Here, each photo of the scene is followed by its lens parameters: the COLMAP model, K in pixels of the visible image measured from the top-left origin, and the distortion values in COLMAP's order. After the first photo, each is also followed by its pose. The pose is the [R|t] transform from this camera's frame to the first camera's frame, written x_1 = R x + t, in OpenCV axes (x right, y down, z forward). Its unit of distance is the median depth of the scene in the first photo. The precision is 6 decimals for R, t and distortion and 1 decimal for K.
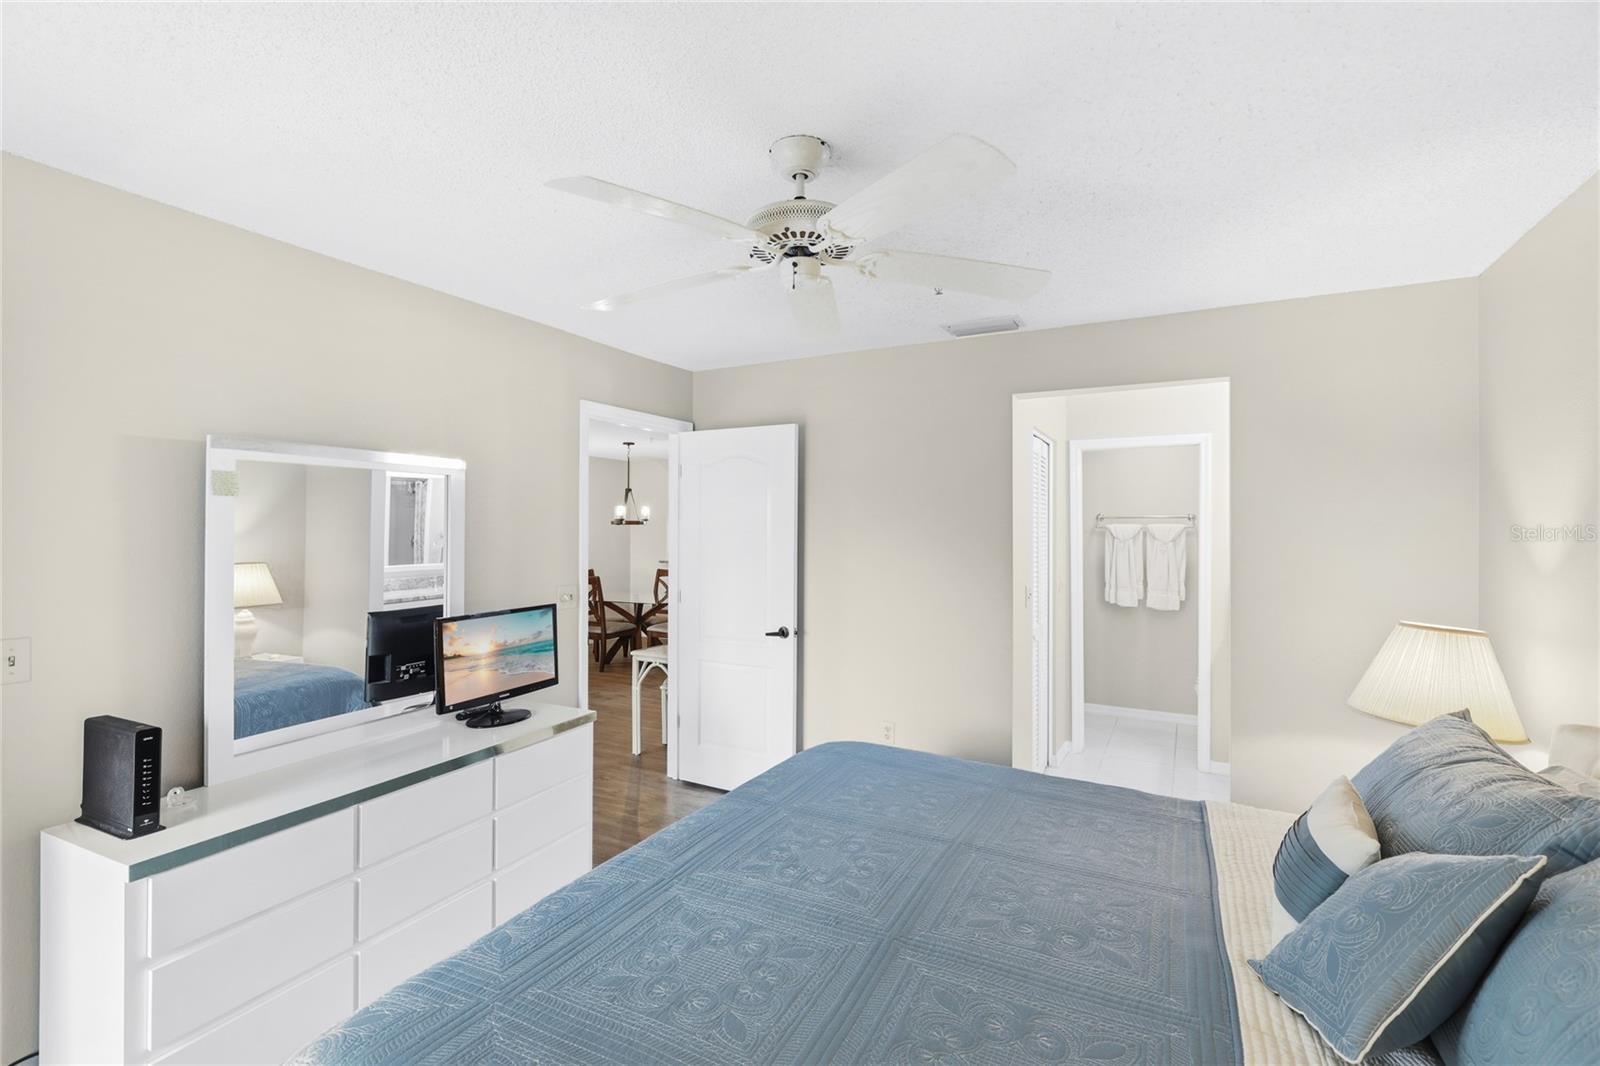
lens RADIAL K [[718.7, 0, 793.1], [0, 718.7, 527.2], [0, 0, 1]] dist [0.002608, 0.000259]
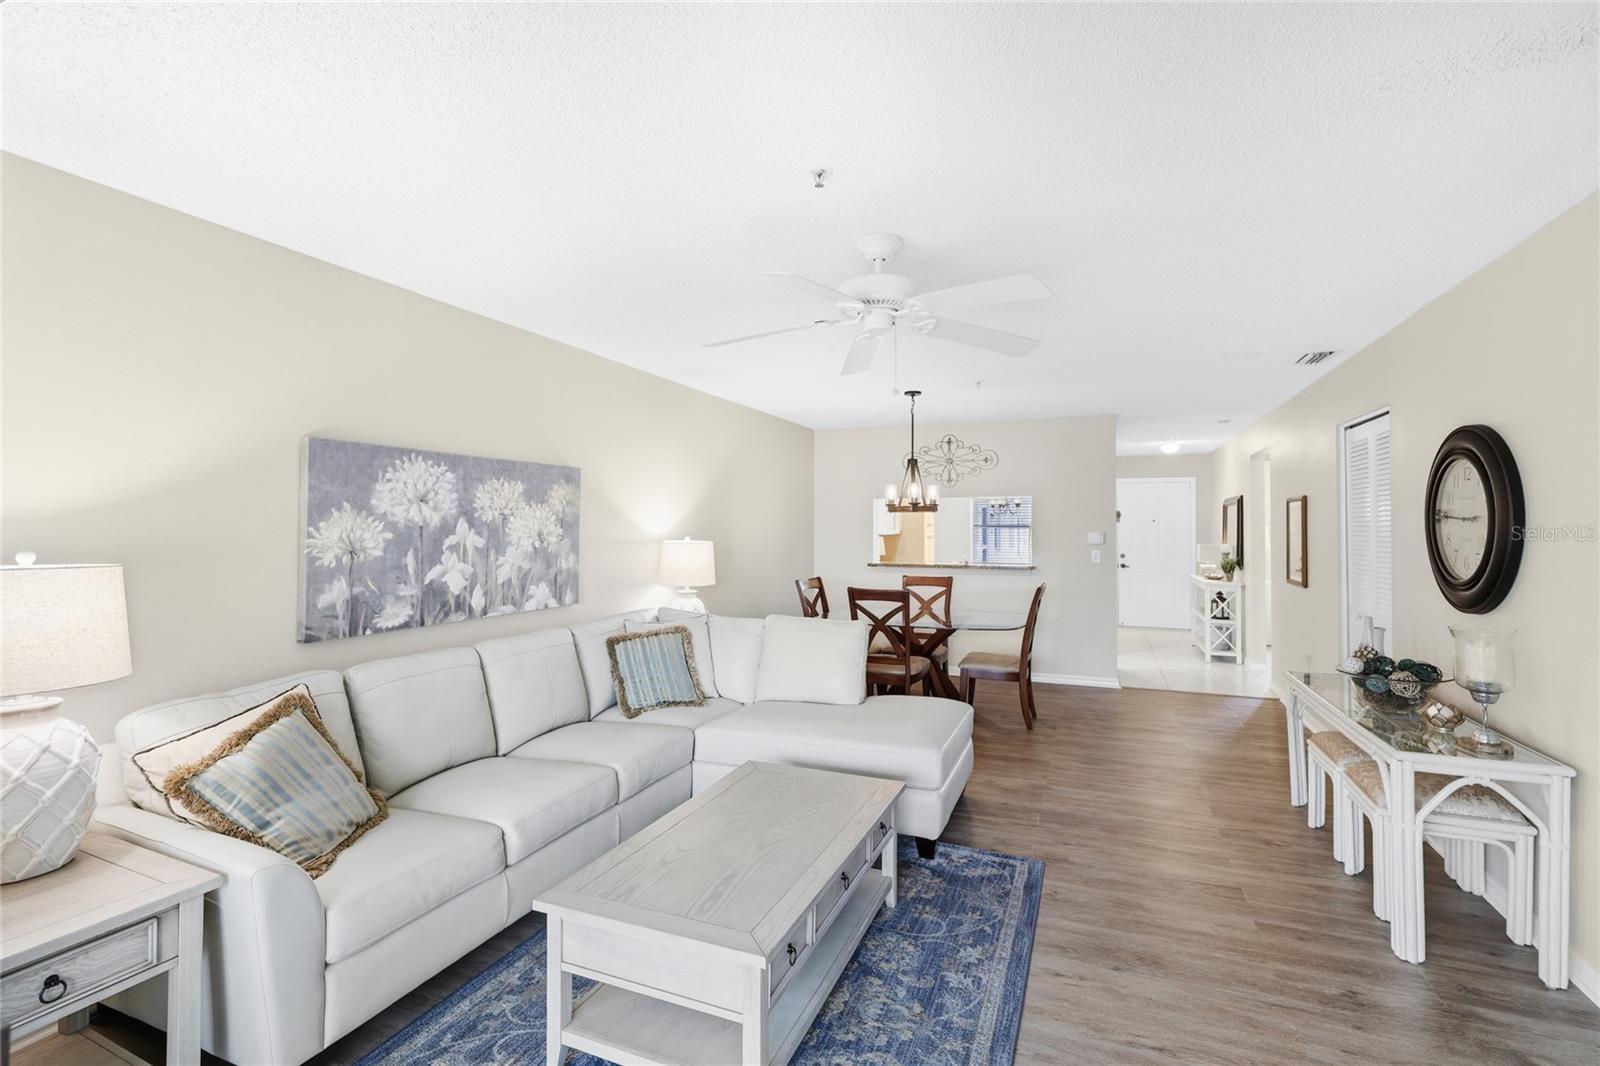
lens RADIAL K [[718.7, 0, 793.1], [0, 718.7, 527.2], [0, 0, 1]] dist [0.002608, 0.000259]
pose [[0.996728, -0.001399, 0.080811, -0.397777], [0.000955, 0.999984, 0.005522, 0.007209], [-0.080818, -0.005426, 0.996714, 0.326519]]
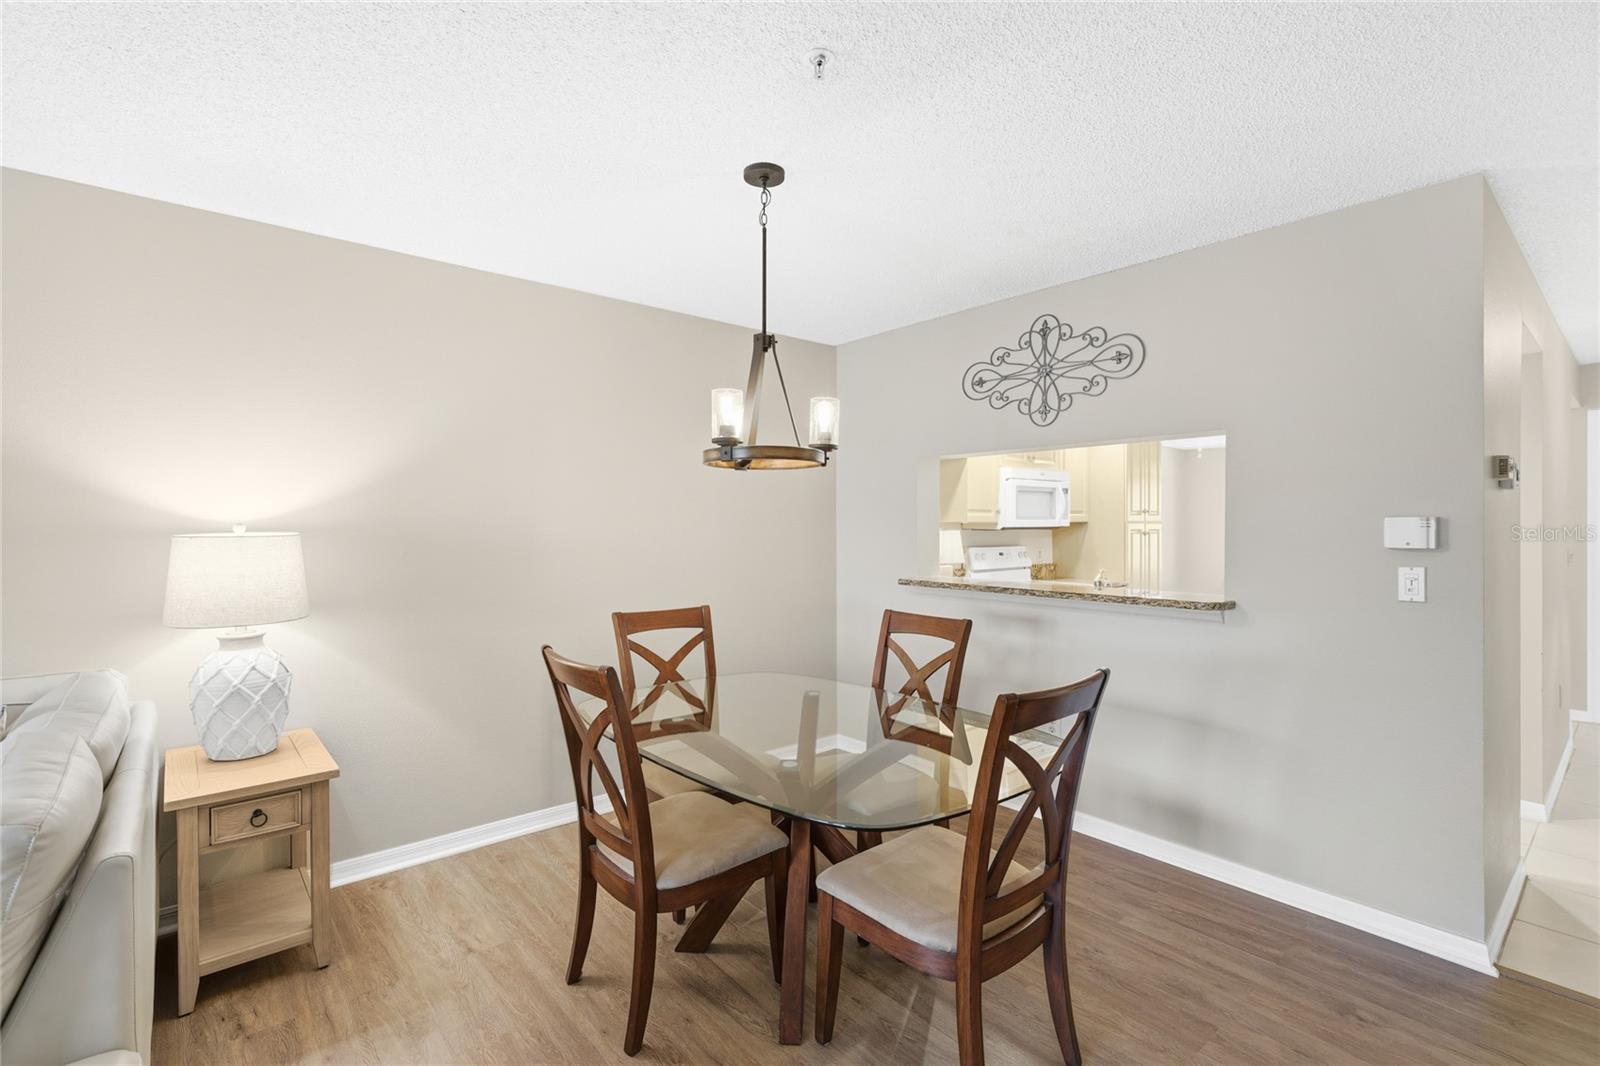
lens RADIAL K [[718.7, 0, 793.1], [0, 718.7, 527.2], [0, 0, 1]] dist [0.002608, 0.000259]
pose [[0.924932, -0.000065, -0.380132, -0.111649], [0.005412, 0.999901, 0.012998, 0.016778], [0.380094, -0.014079, 0.924841, 0.742734]]
